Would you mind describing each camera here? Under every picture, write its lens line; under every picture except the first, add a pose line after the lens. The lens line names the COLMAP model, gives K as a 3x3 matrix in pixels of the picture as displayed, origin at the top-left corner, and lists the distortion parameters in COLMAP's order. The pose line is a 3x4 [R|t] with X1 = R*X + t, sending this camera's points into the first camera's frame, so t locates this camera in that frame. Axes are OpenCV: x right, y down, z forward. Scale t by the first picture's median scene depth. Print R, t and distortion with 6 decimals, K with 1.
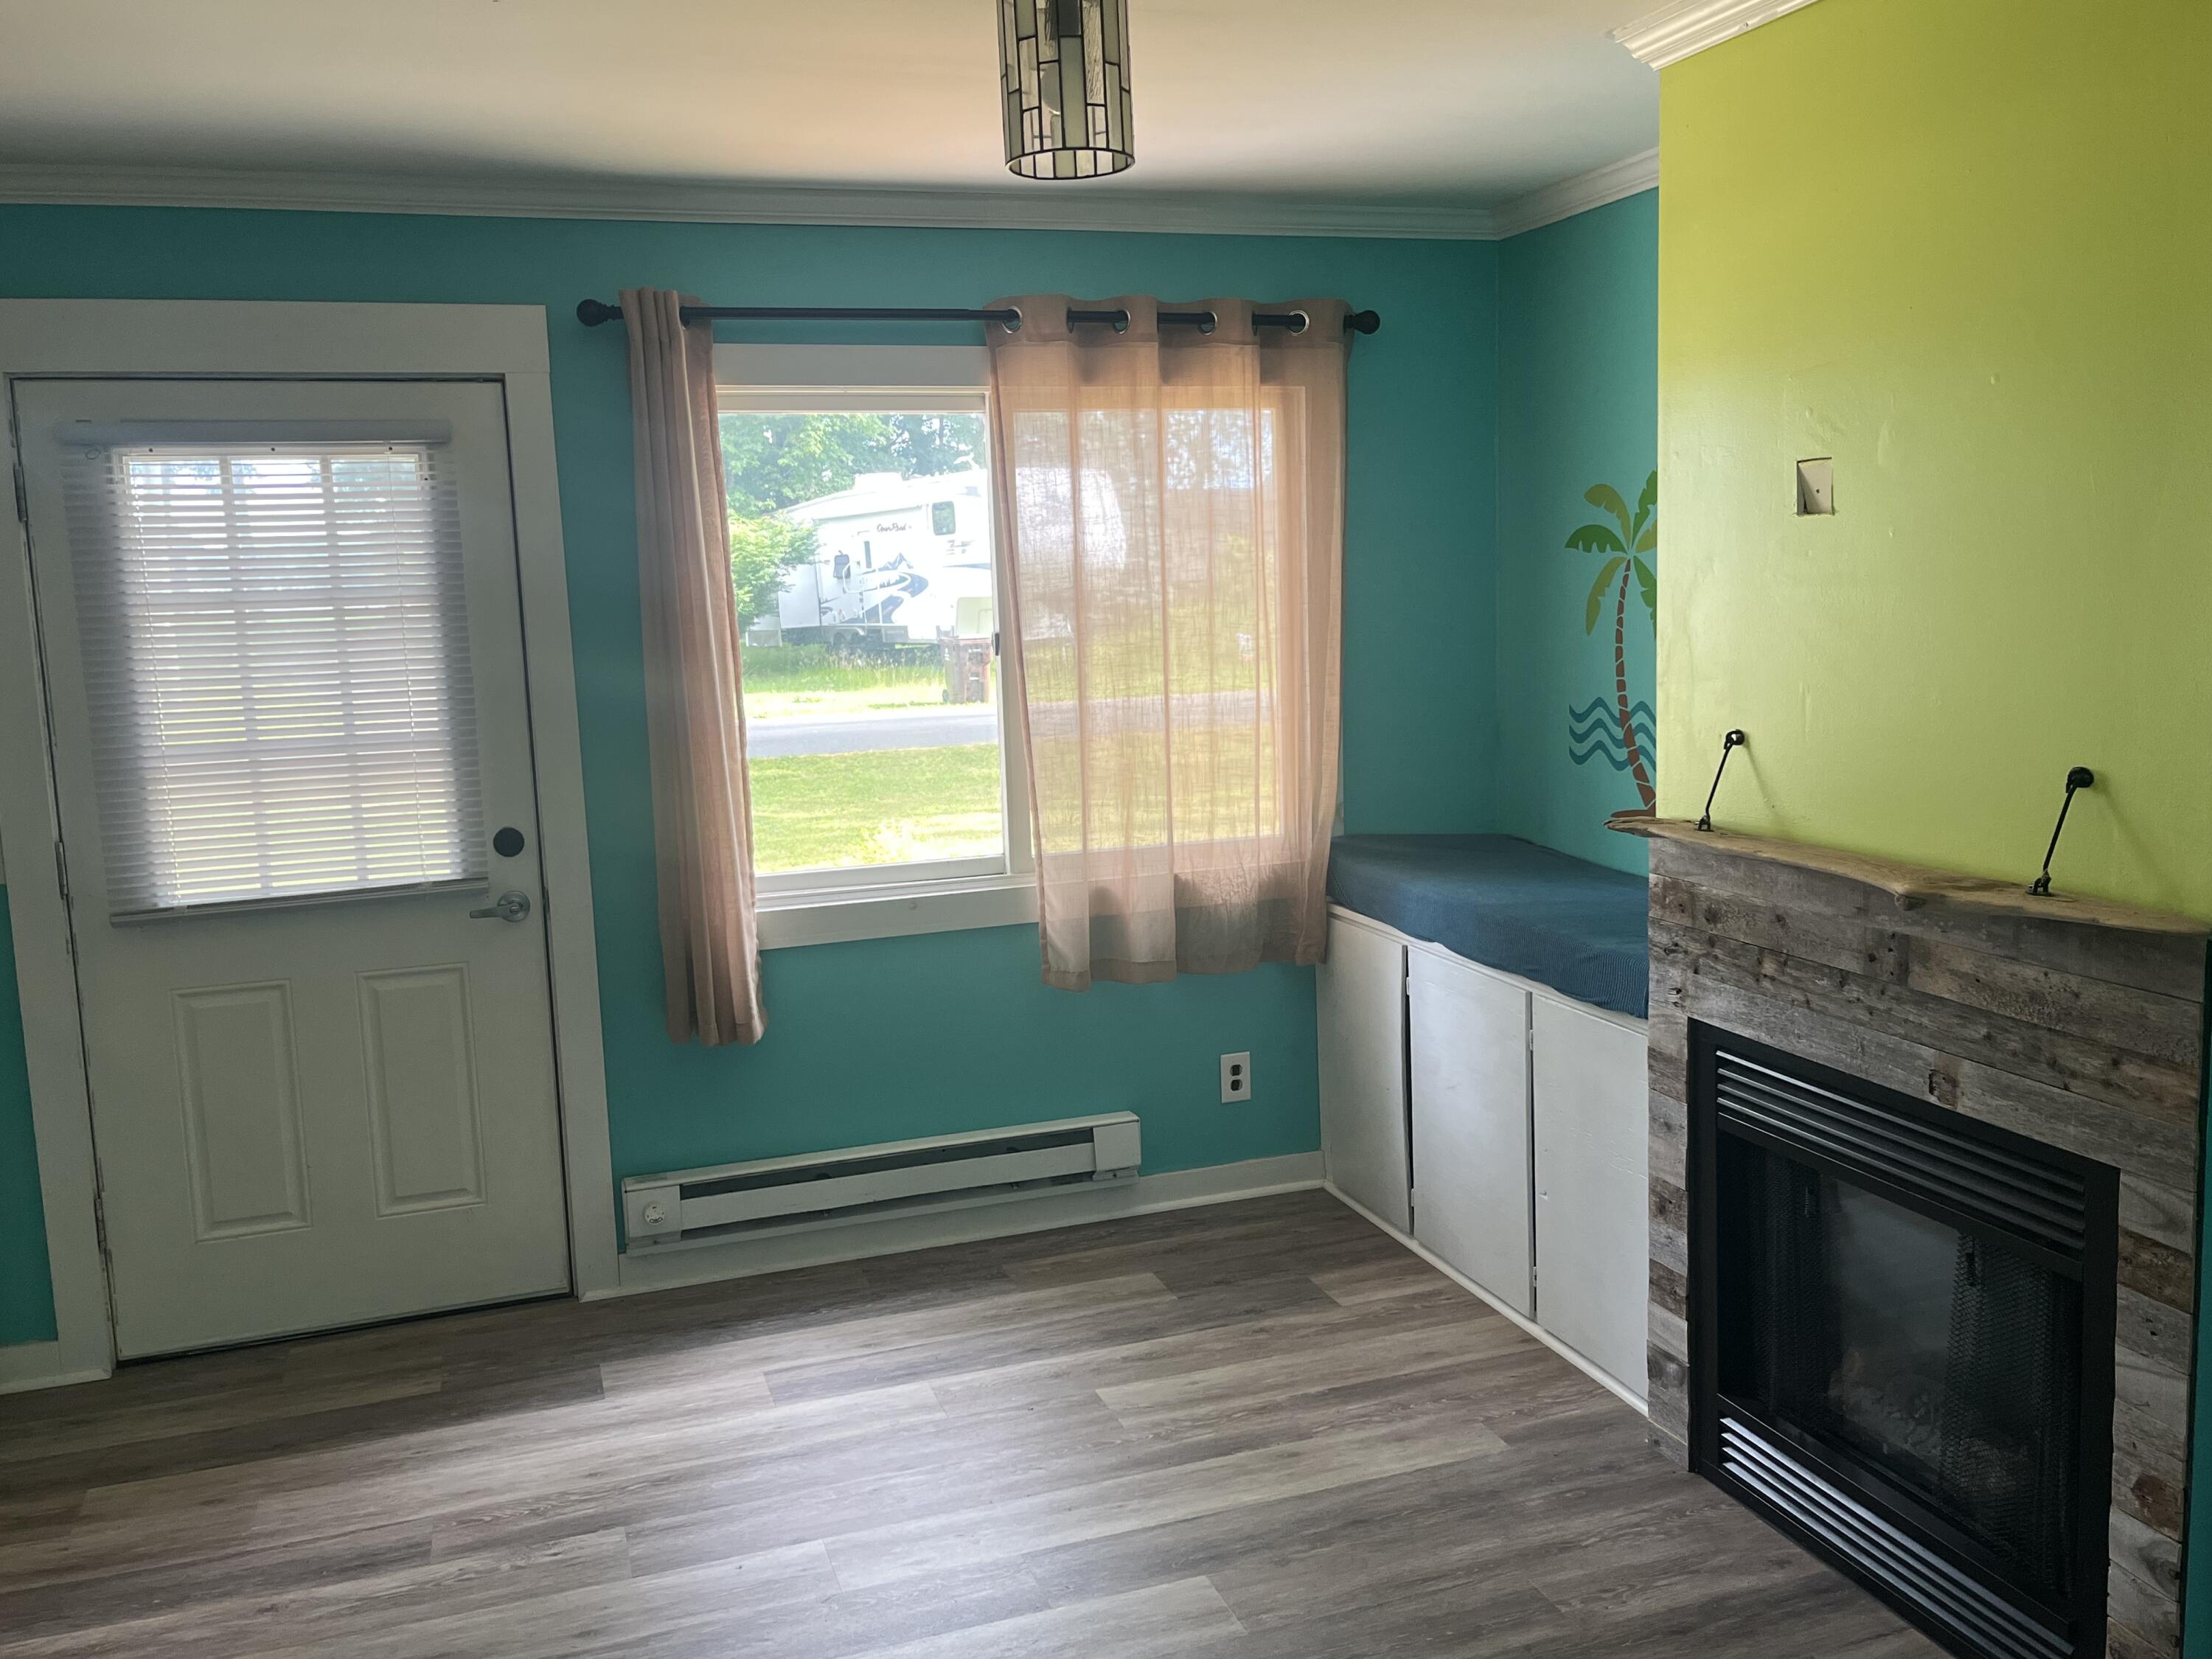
lens RADIAL K [[1874.3, 0, 1114.8], [0, 1874.3, 801.0], [0, 0, 1]] dist [0.065189, -0.073263]
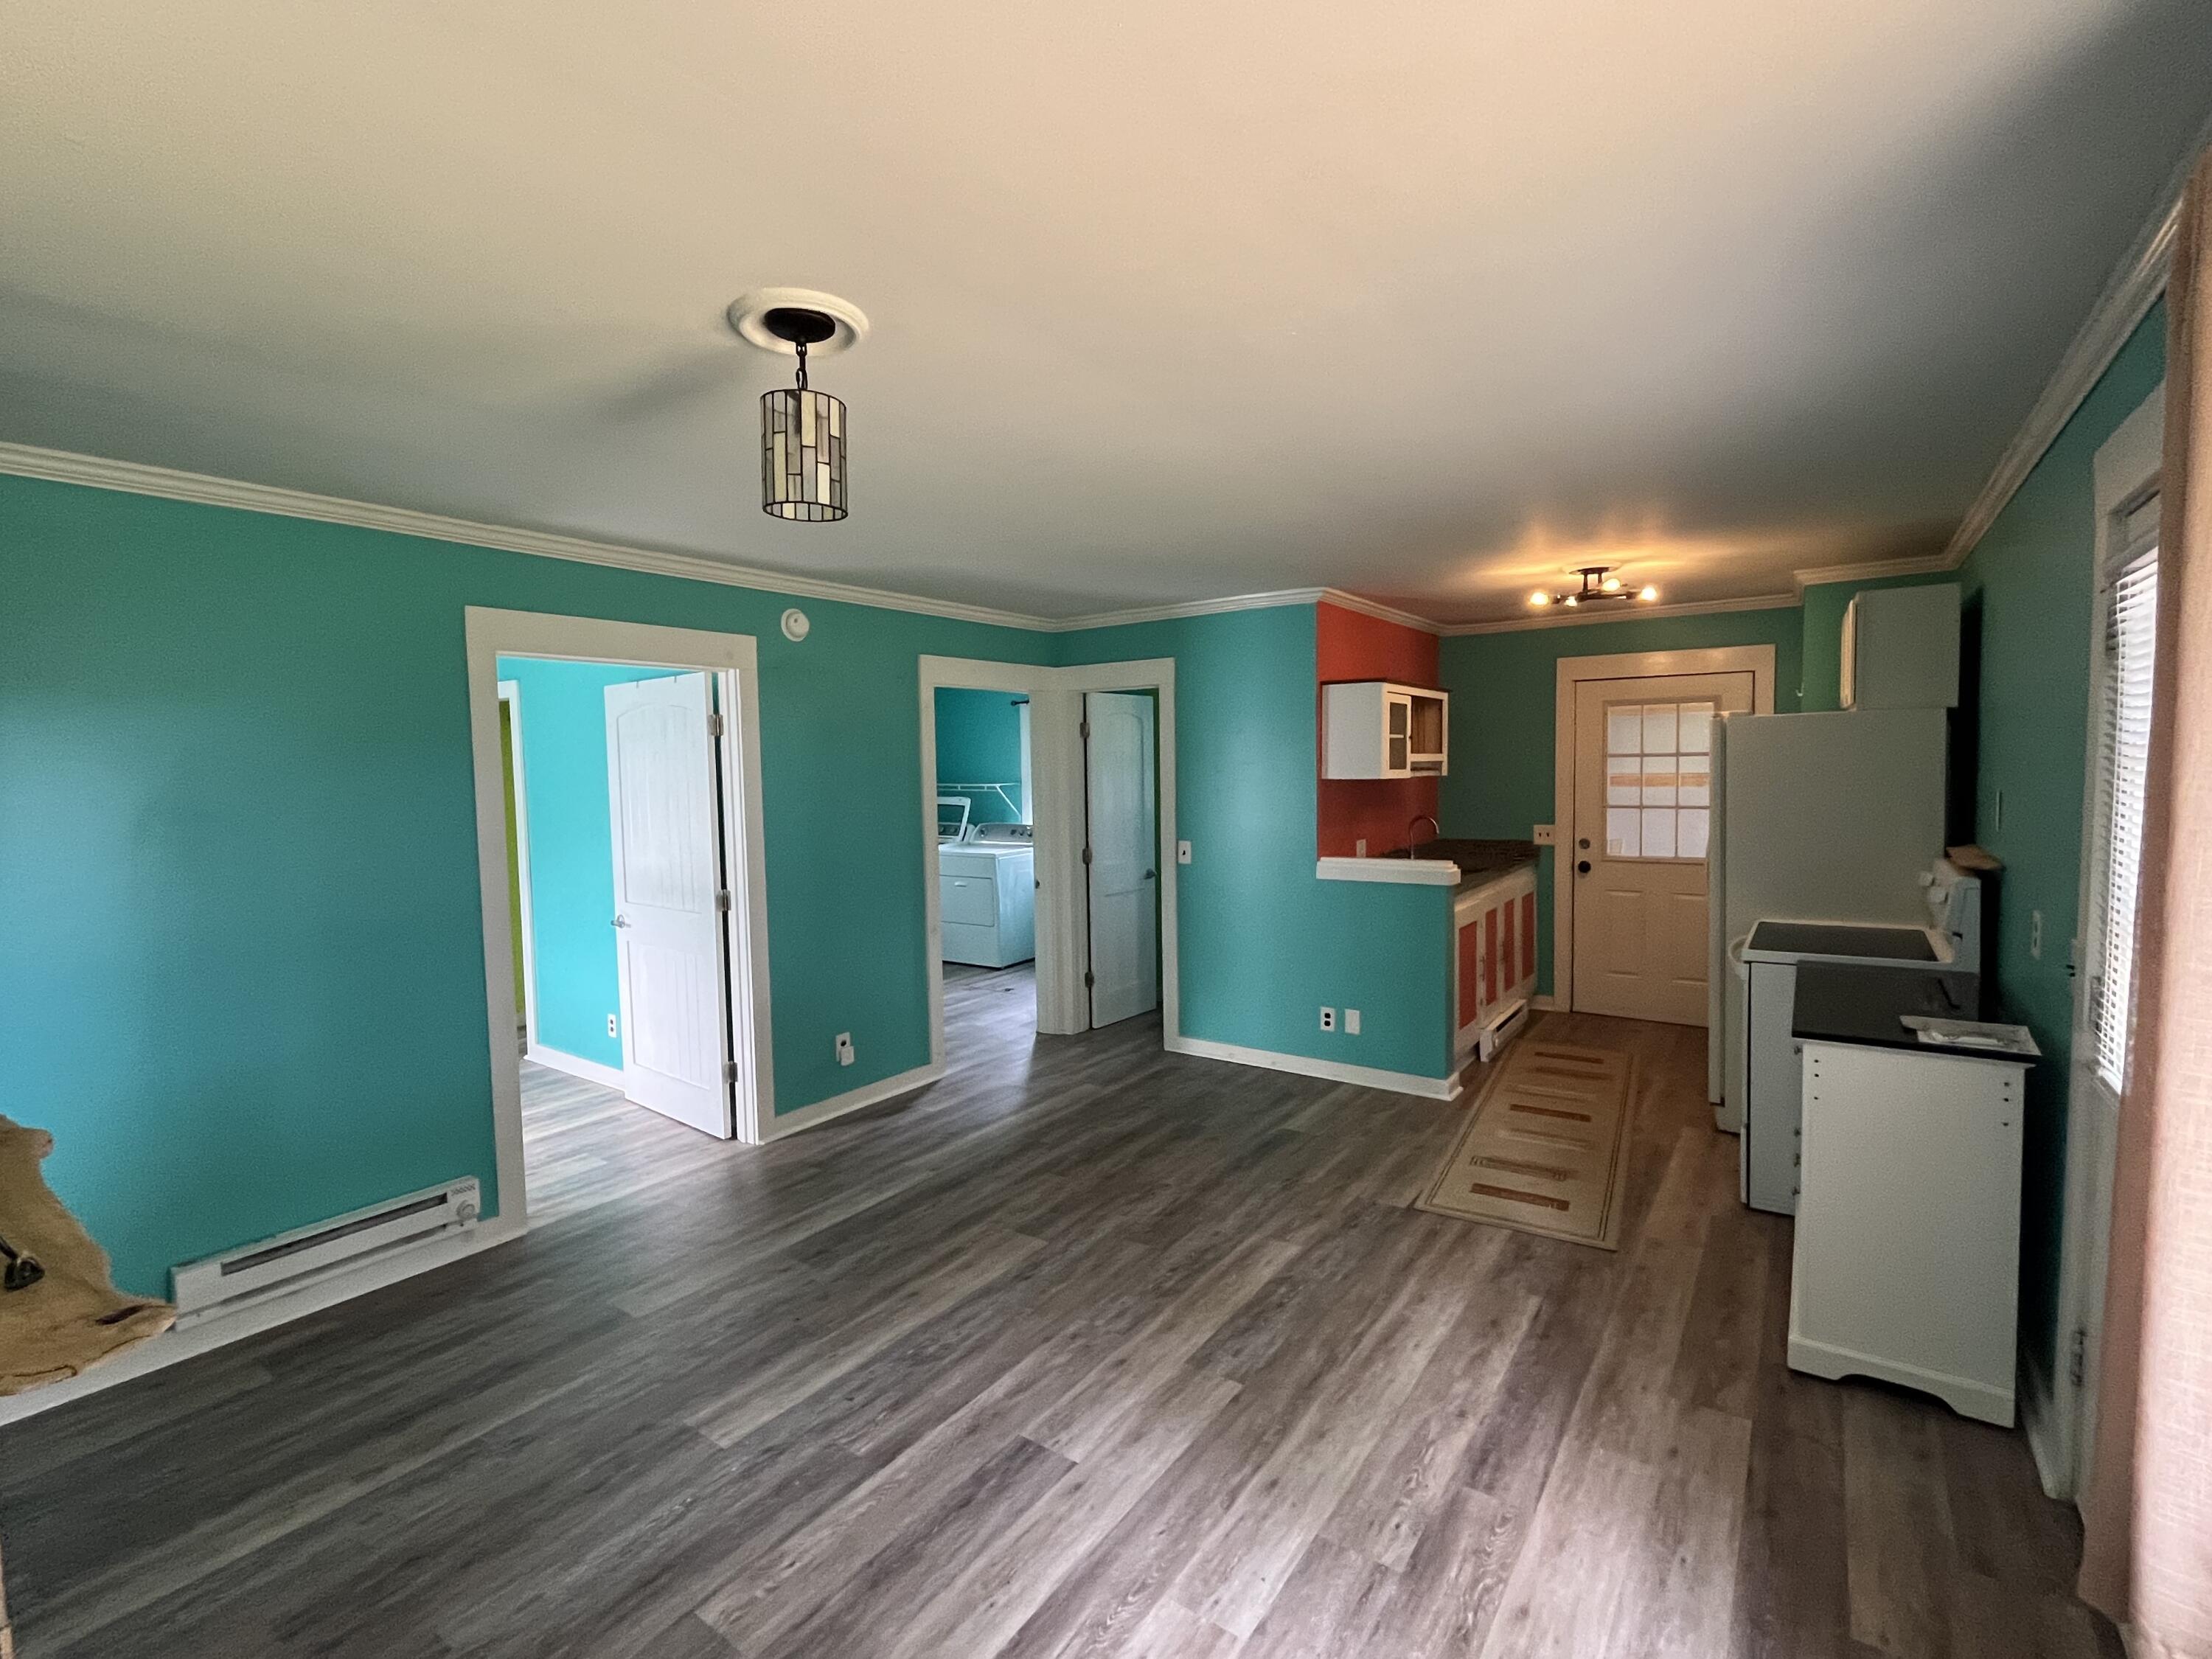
lens RADIAL K [[1001.6, 0, 1104.4], [0, 1001.6, 823.4], [0, 0, 1]] dist [-0.008964, 0.001462]
pose [[-0.810887, 0.083675, -0.579190, 0.158077], [-0.025324, 0.983780, 0.177581, -0.131357], [0.584655, 0.158665, -0.795616, 1.051294]]
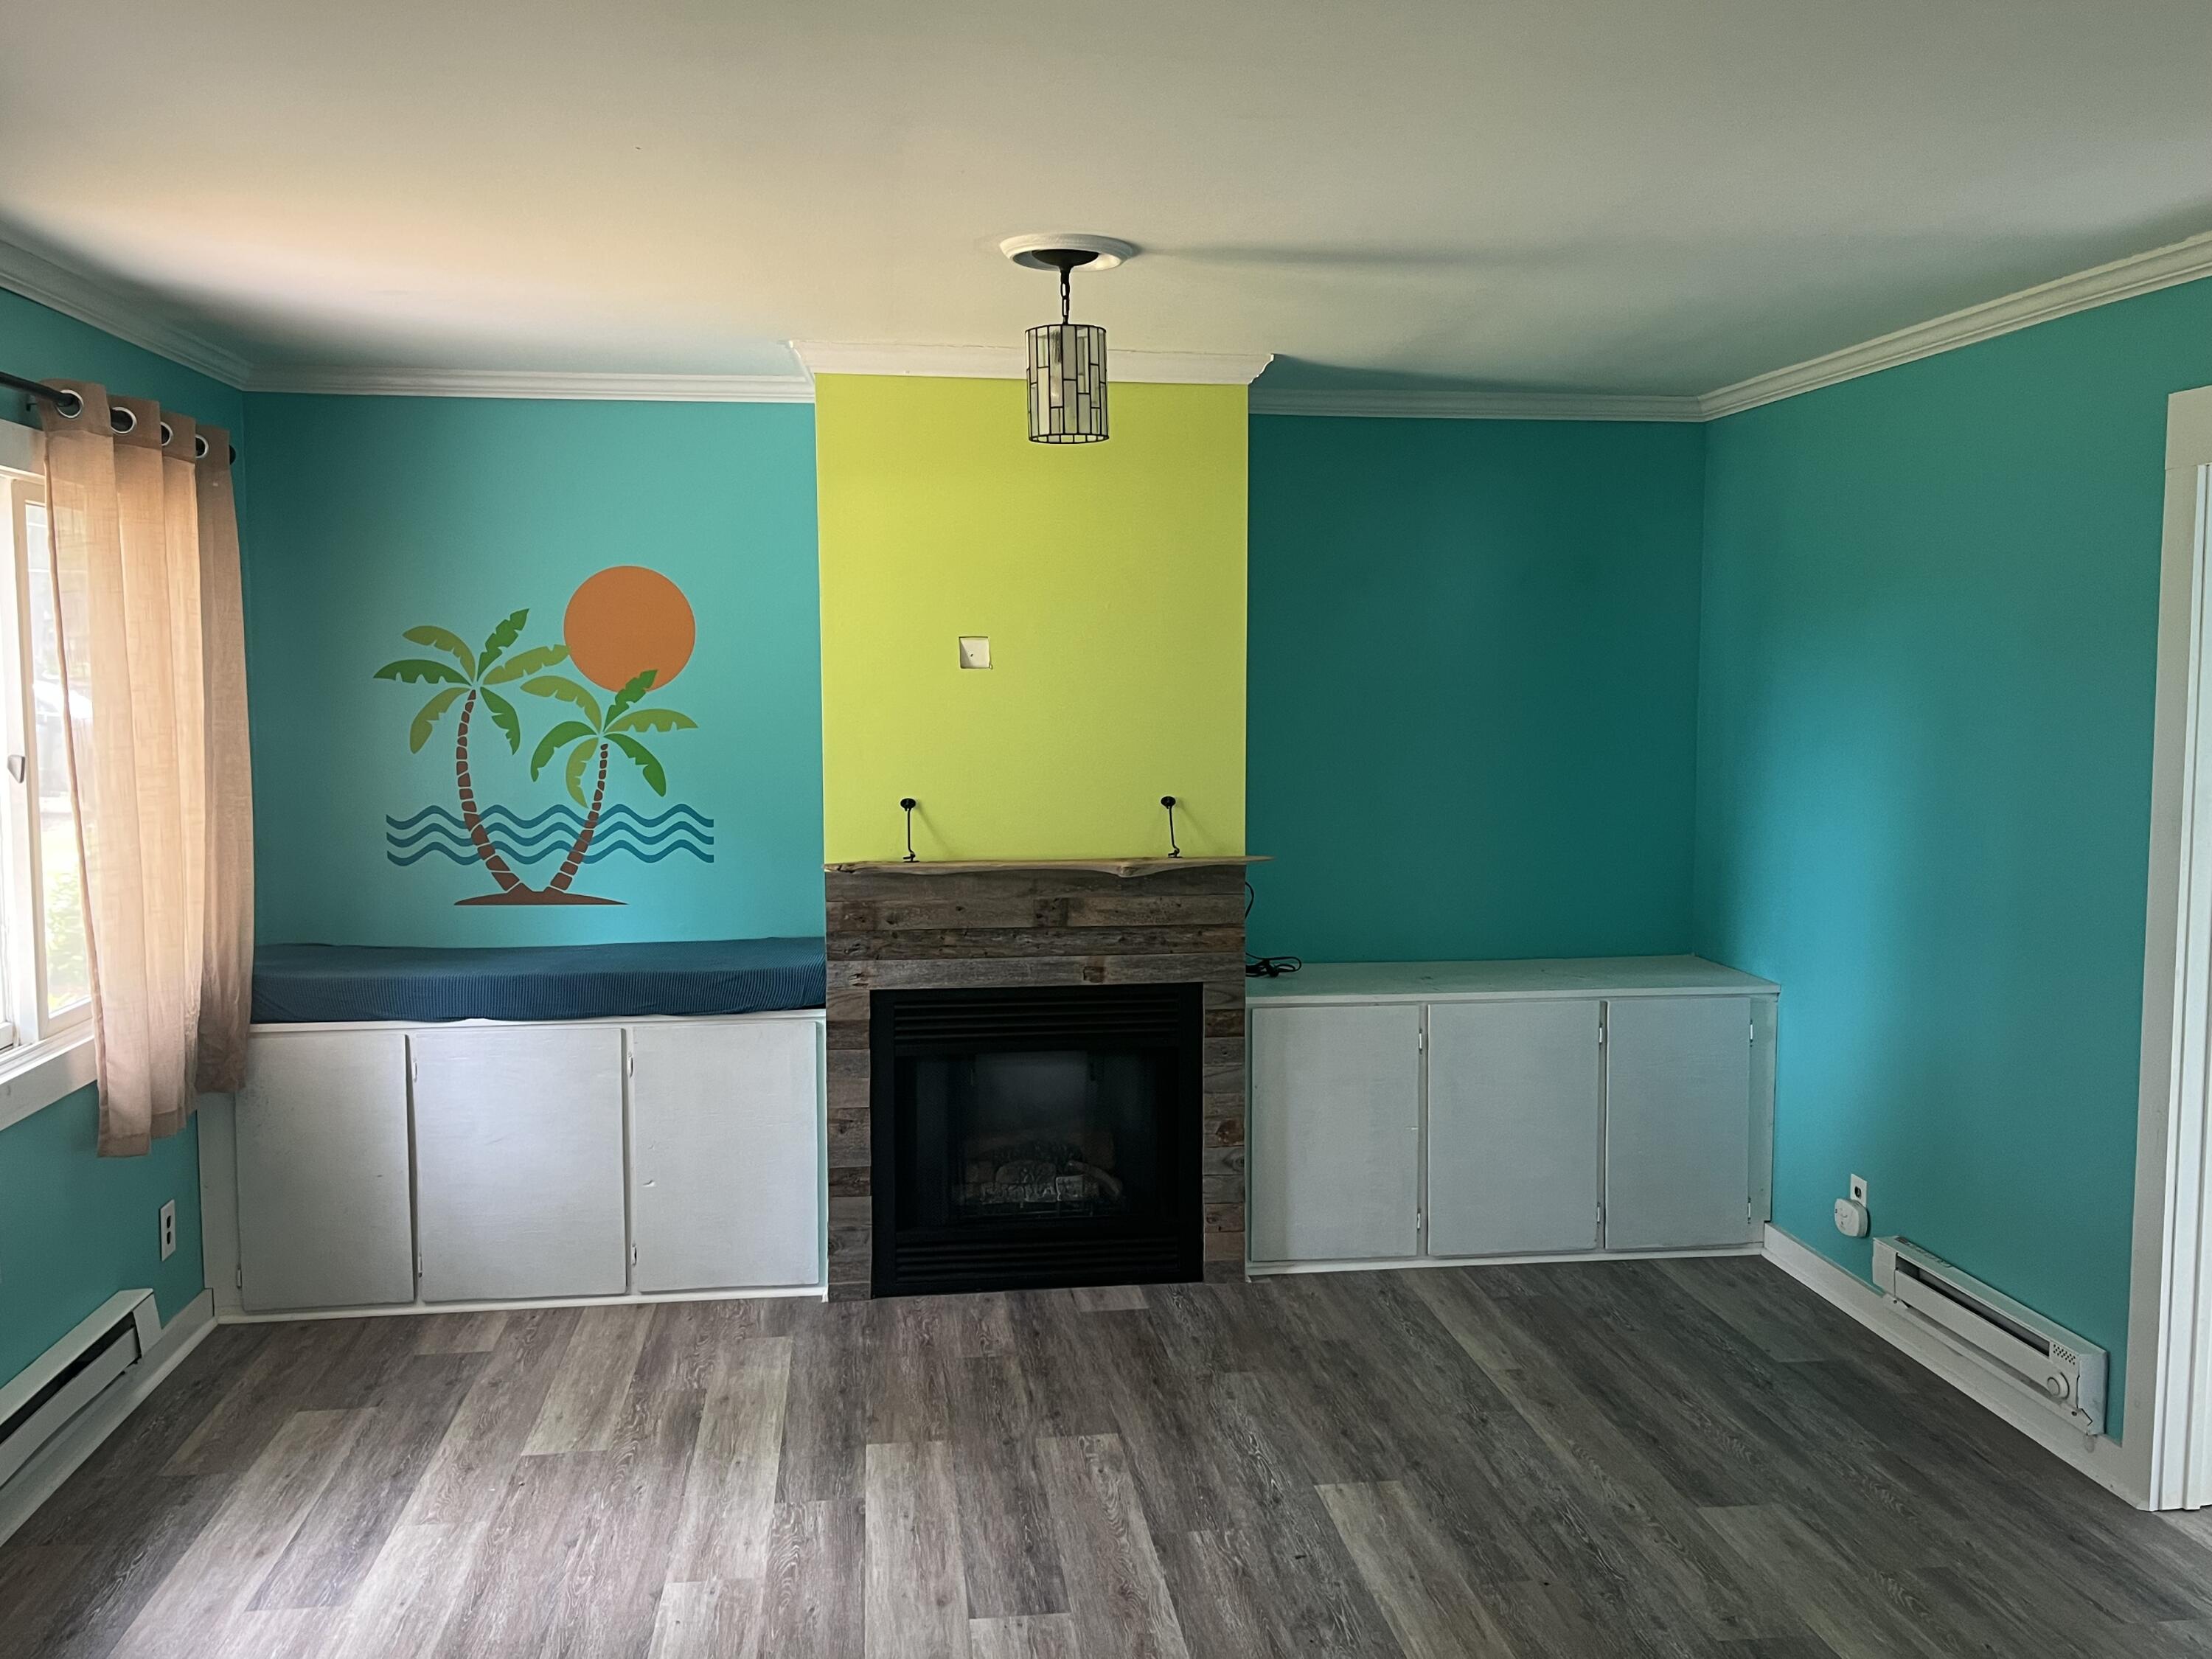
lens RADIAL K [[1874.3, 0, 1132.2], [0, 1874.3, 809.8], [0, 0, 1]] dist [0.065189, -0.073263]
pose [[0.190228, -0.040057, 0.980922, -0.898964], [0.115365, 0.993157, 0.018184, -0.026156], [-0.974938, 0.109705, 0.193547, 0.385283]]
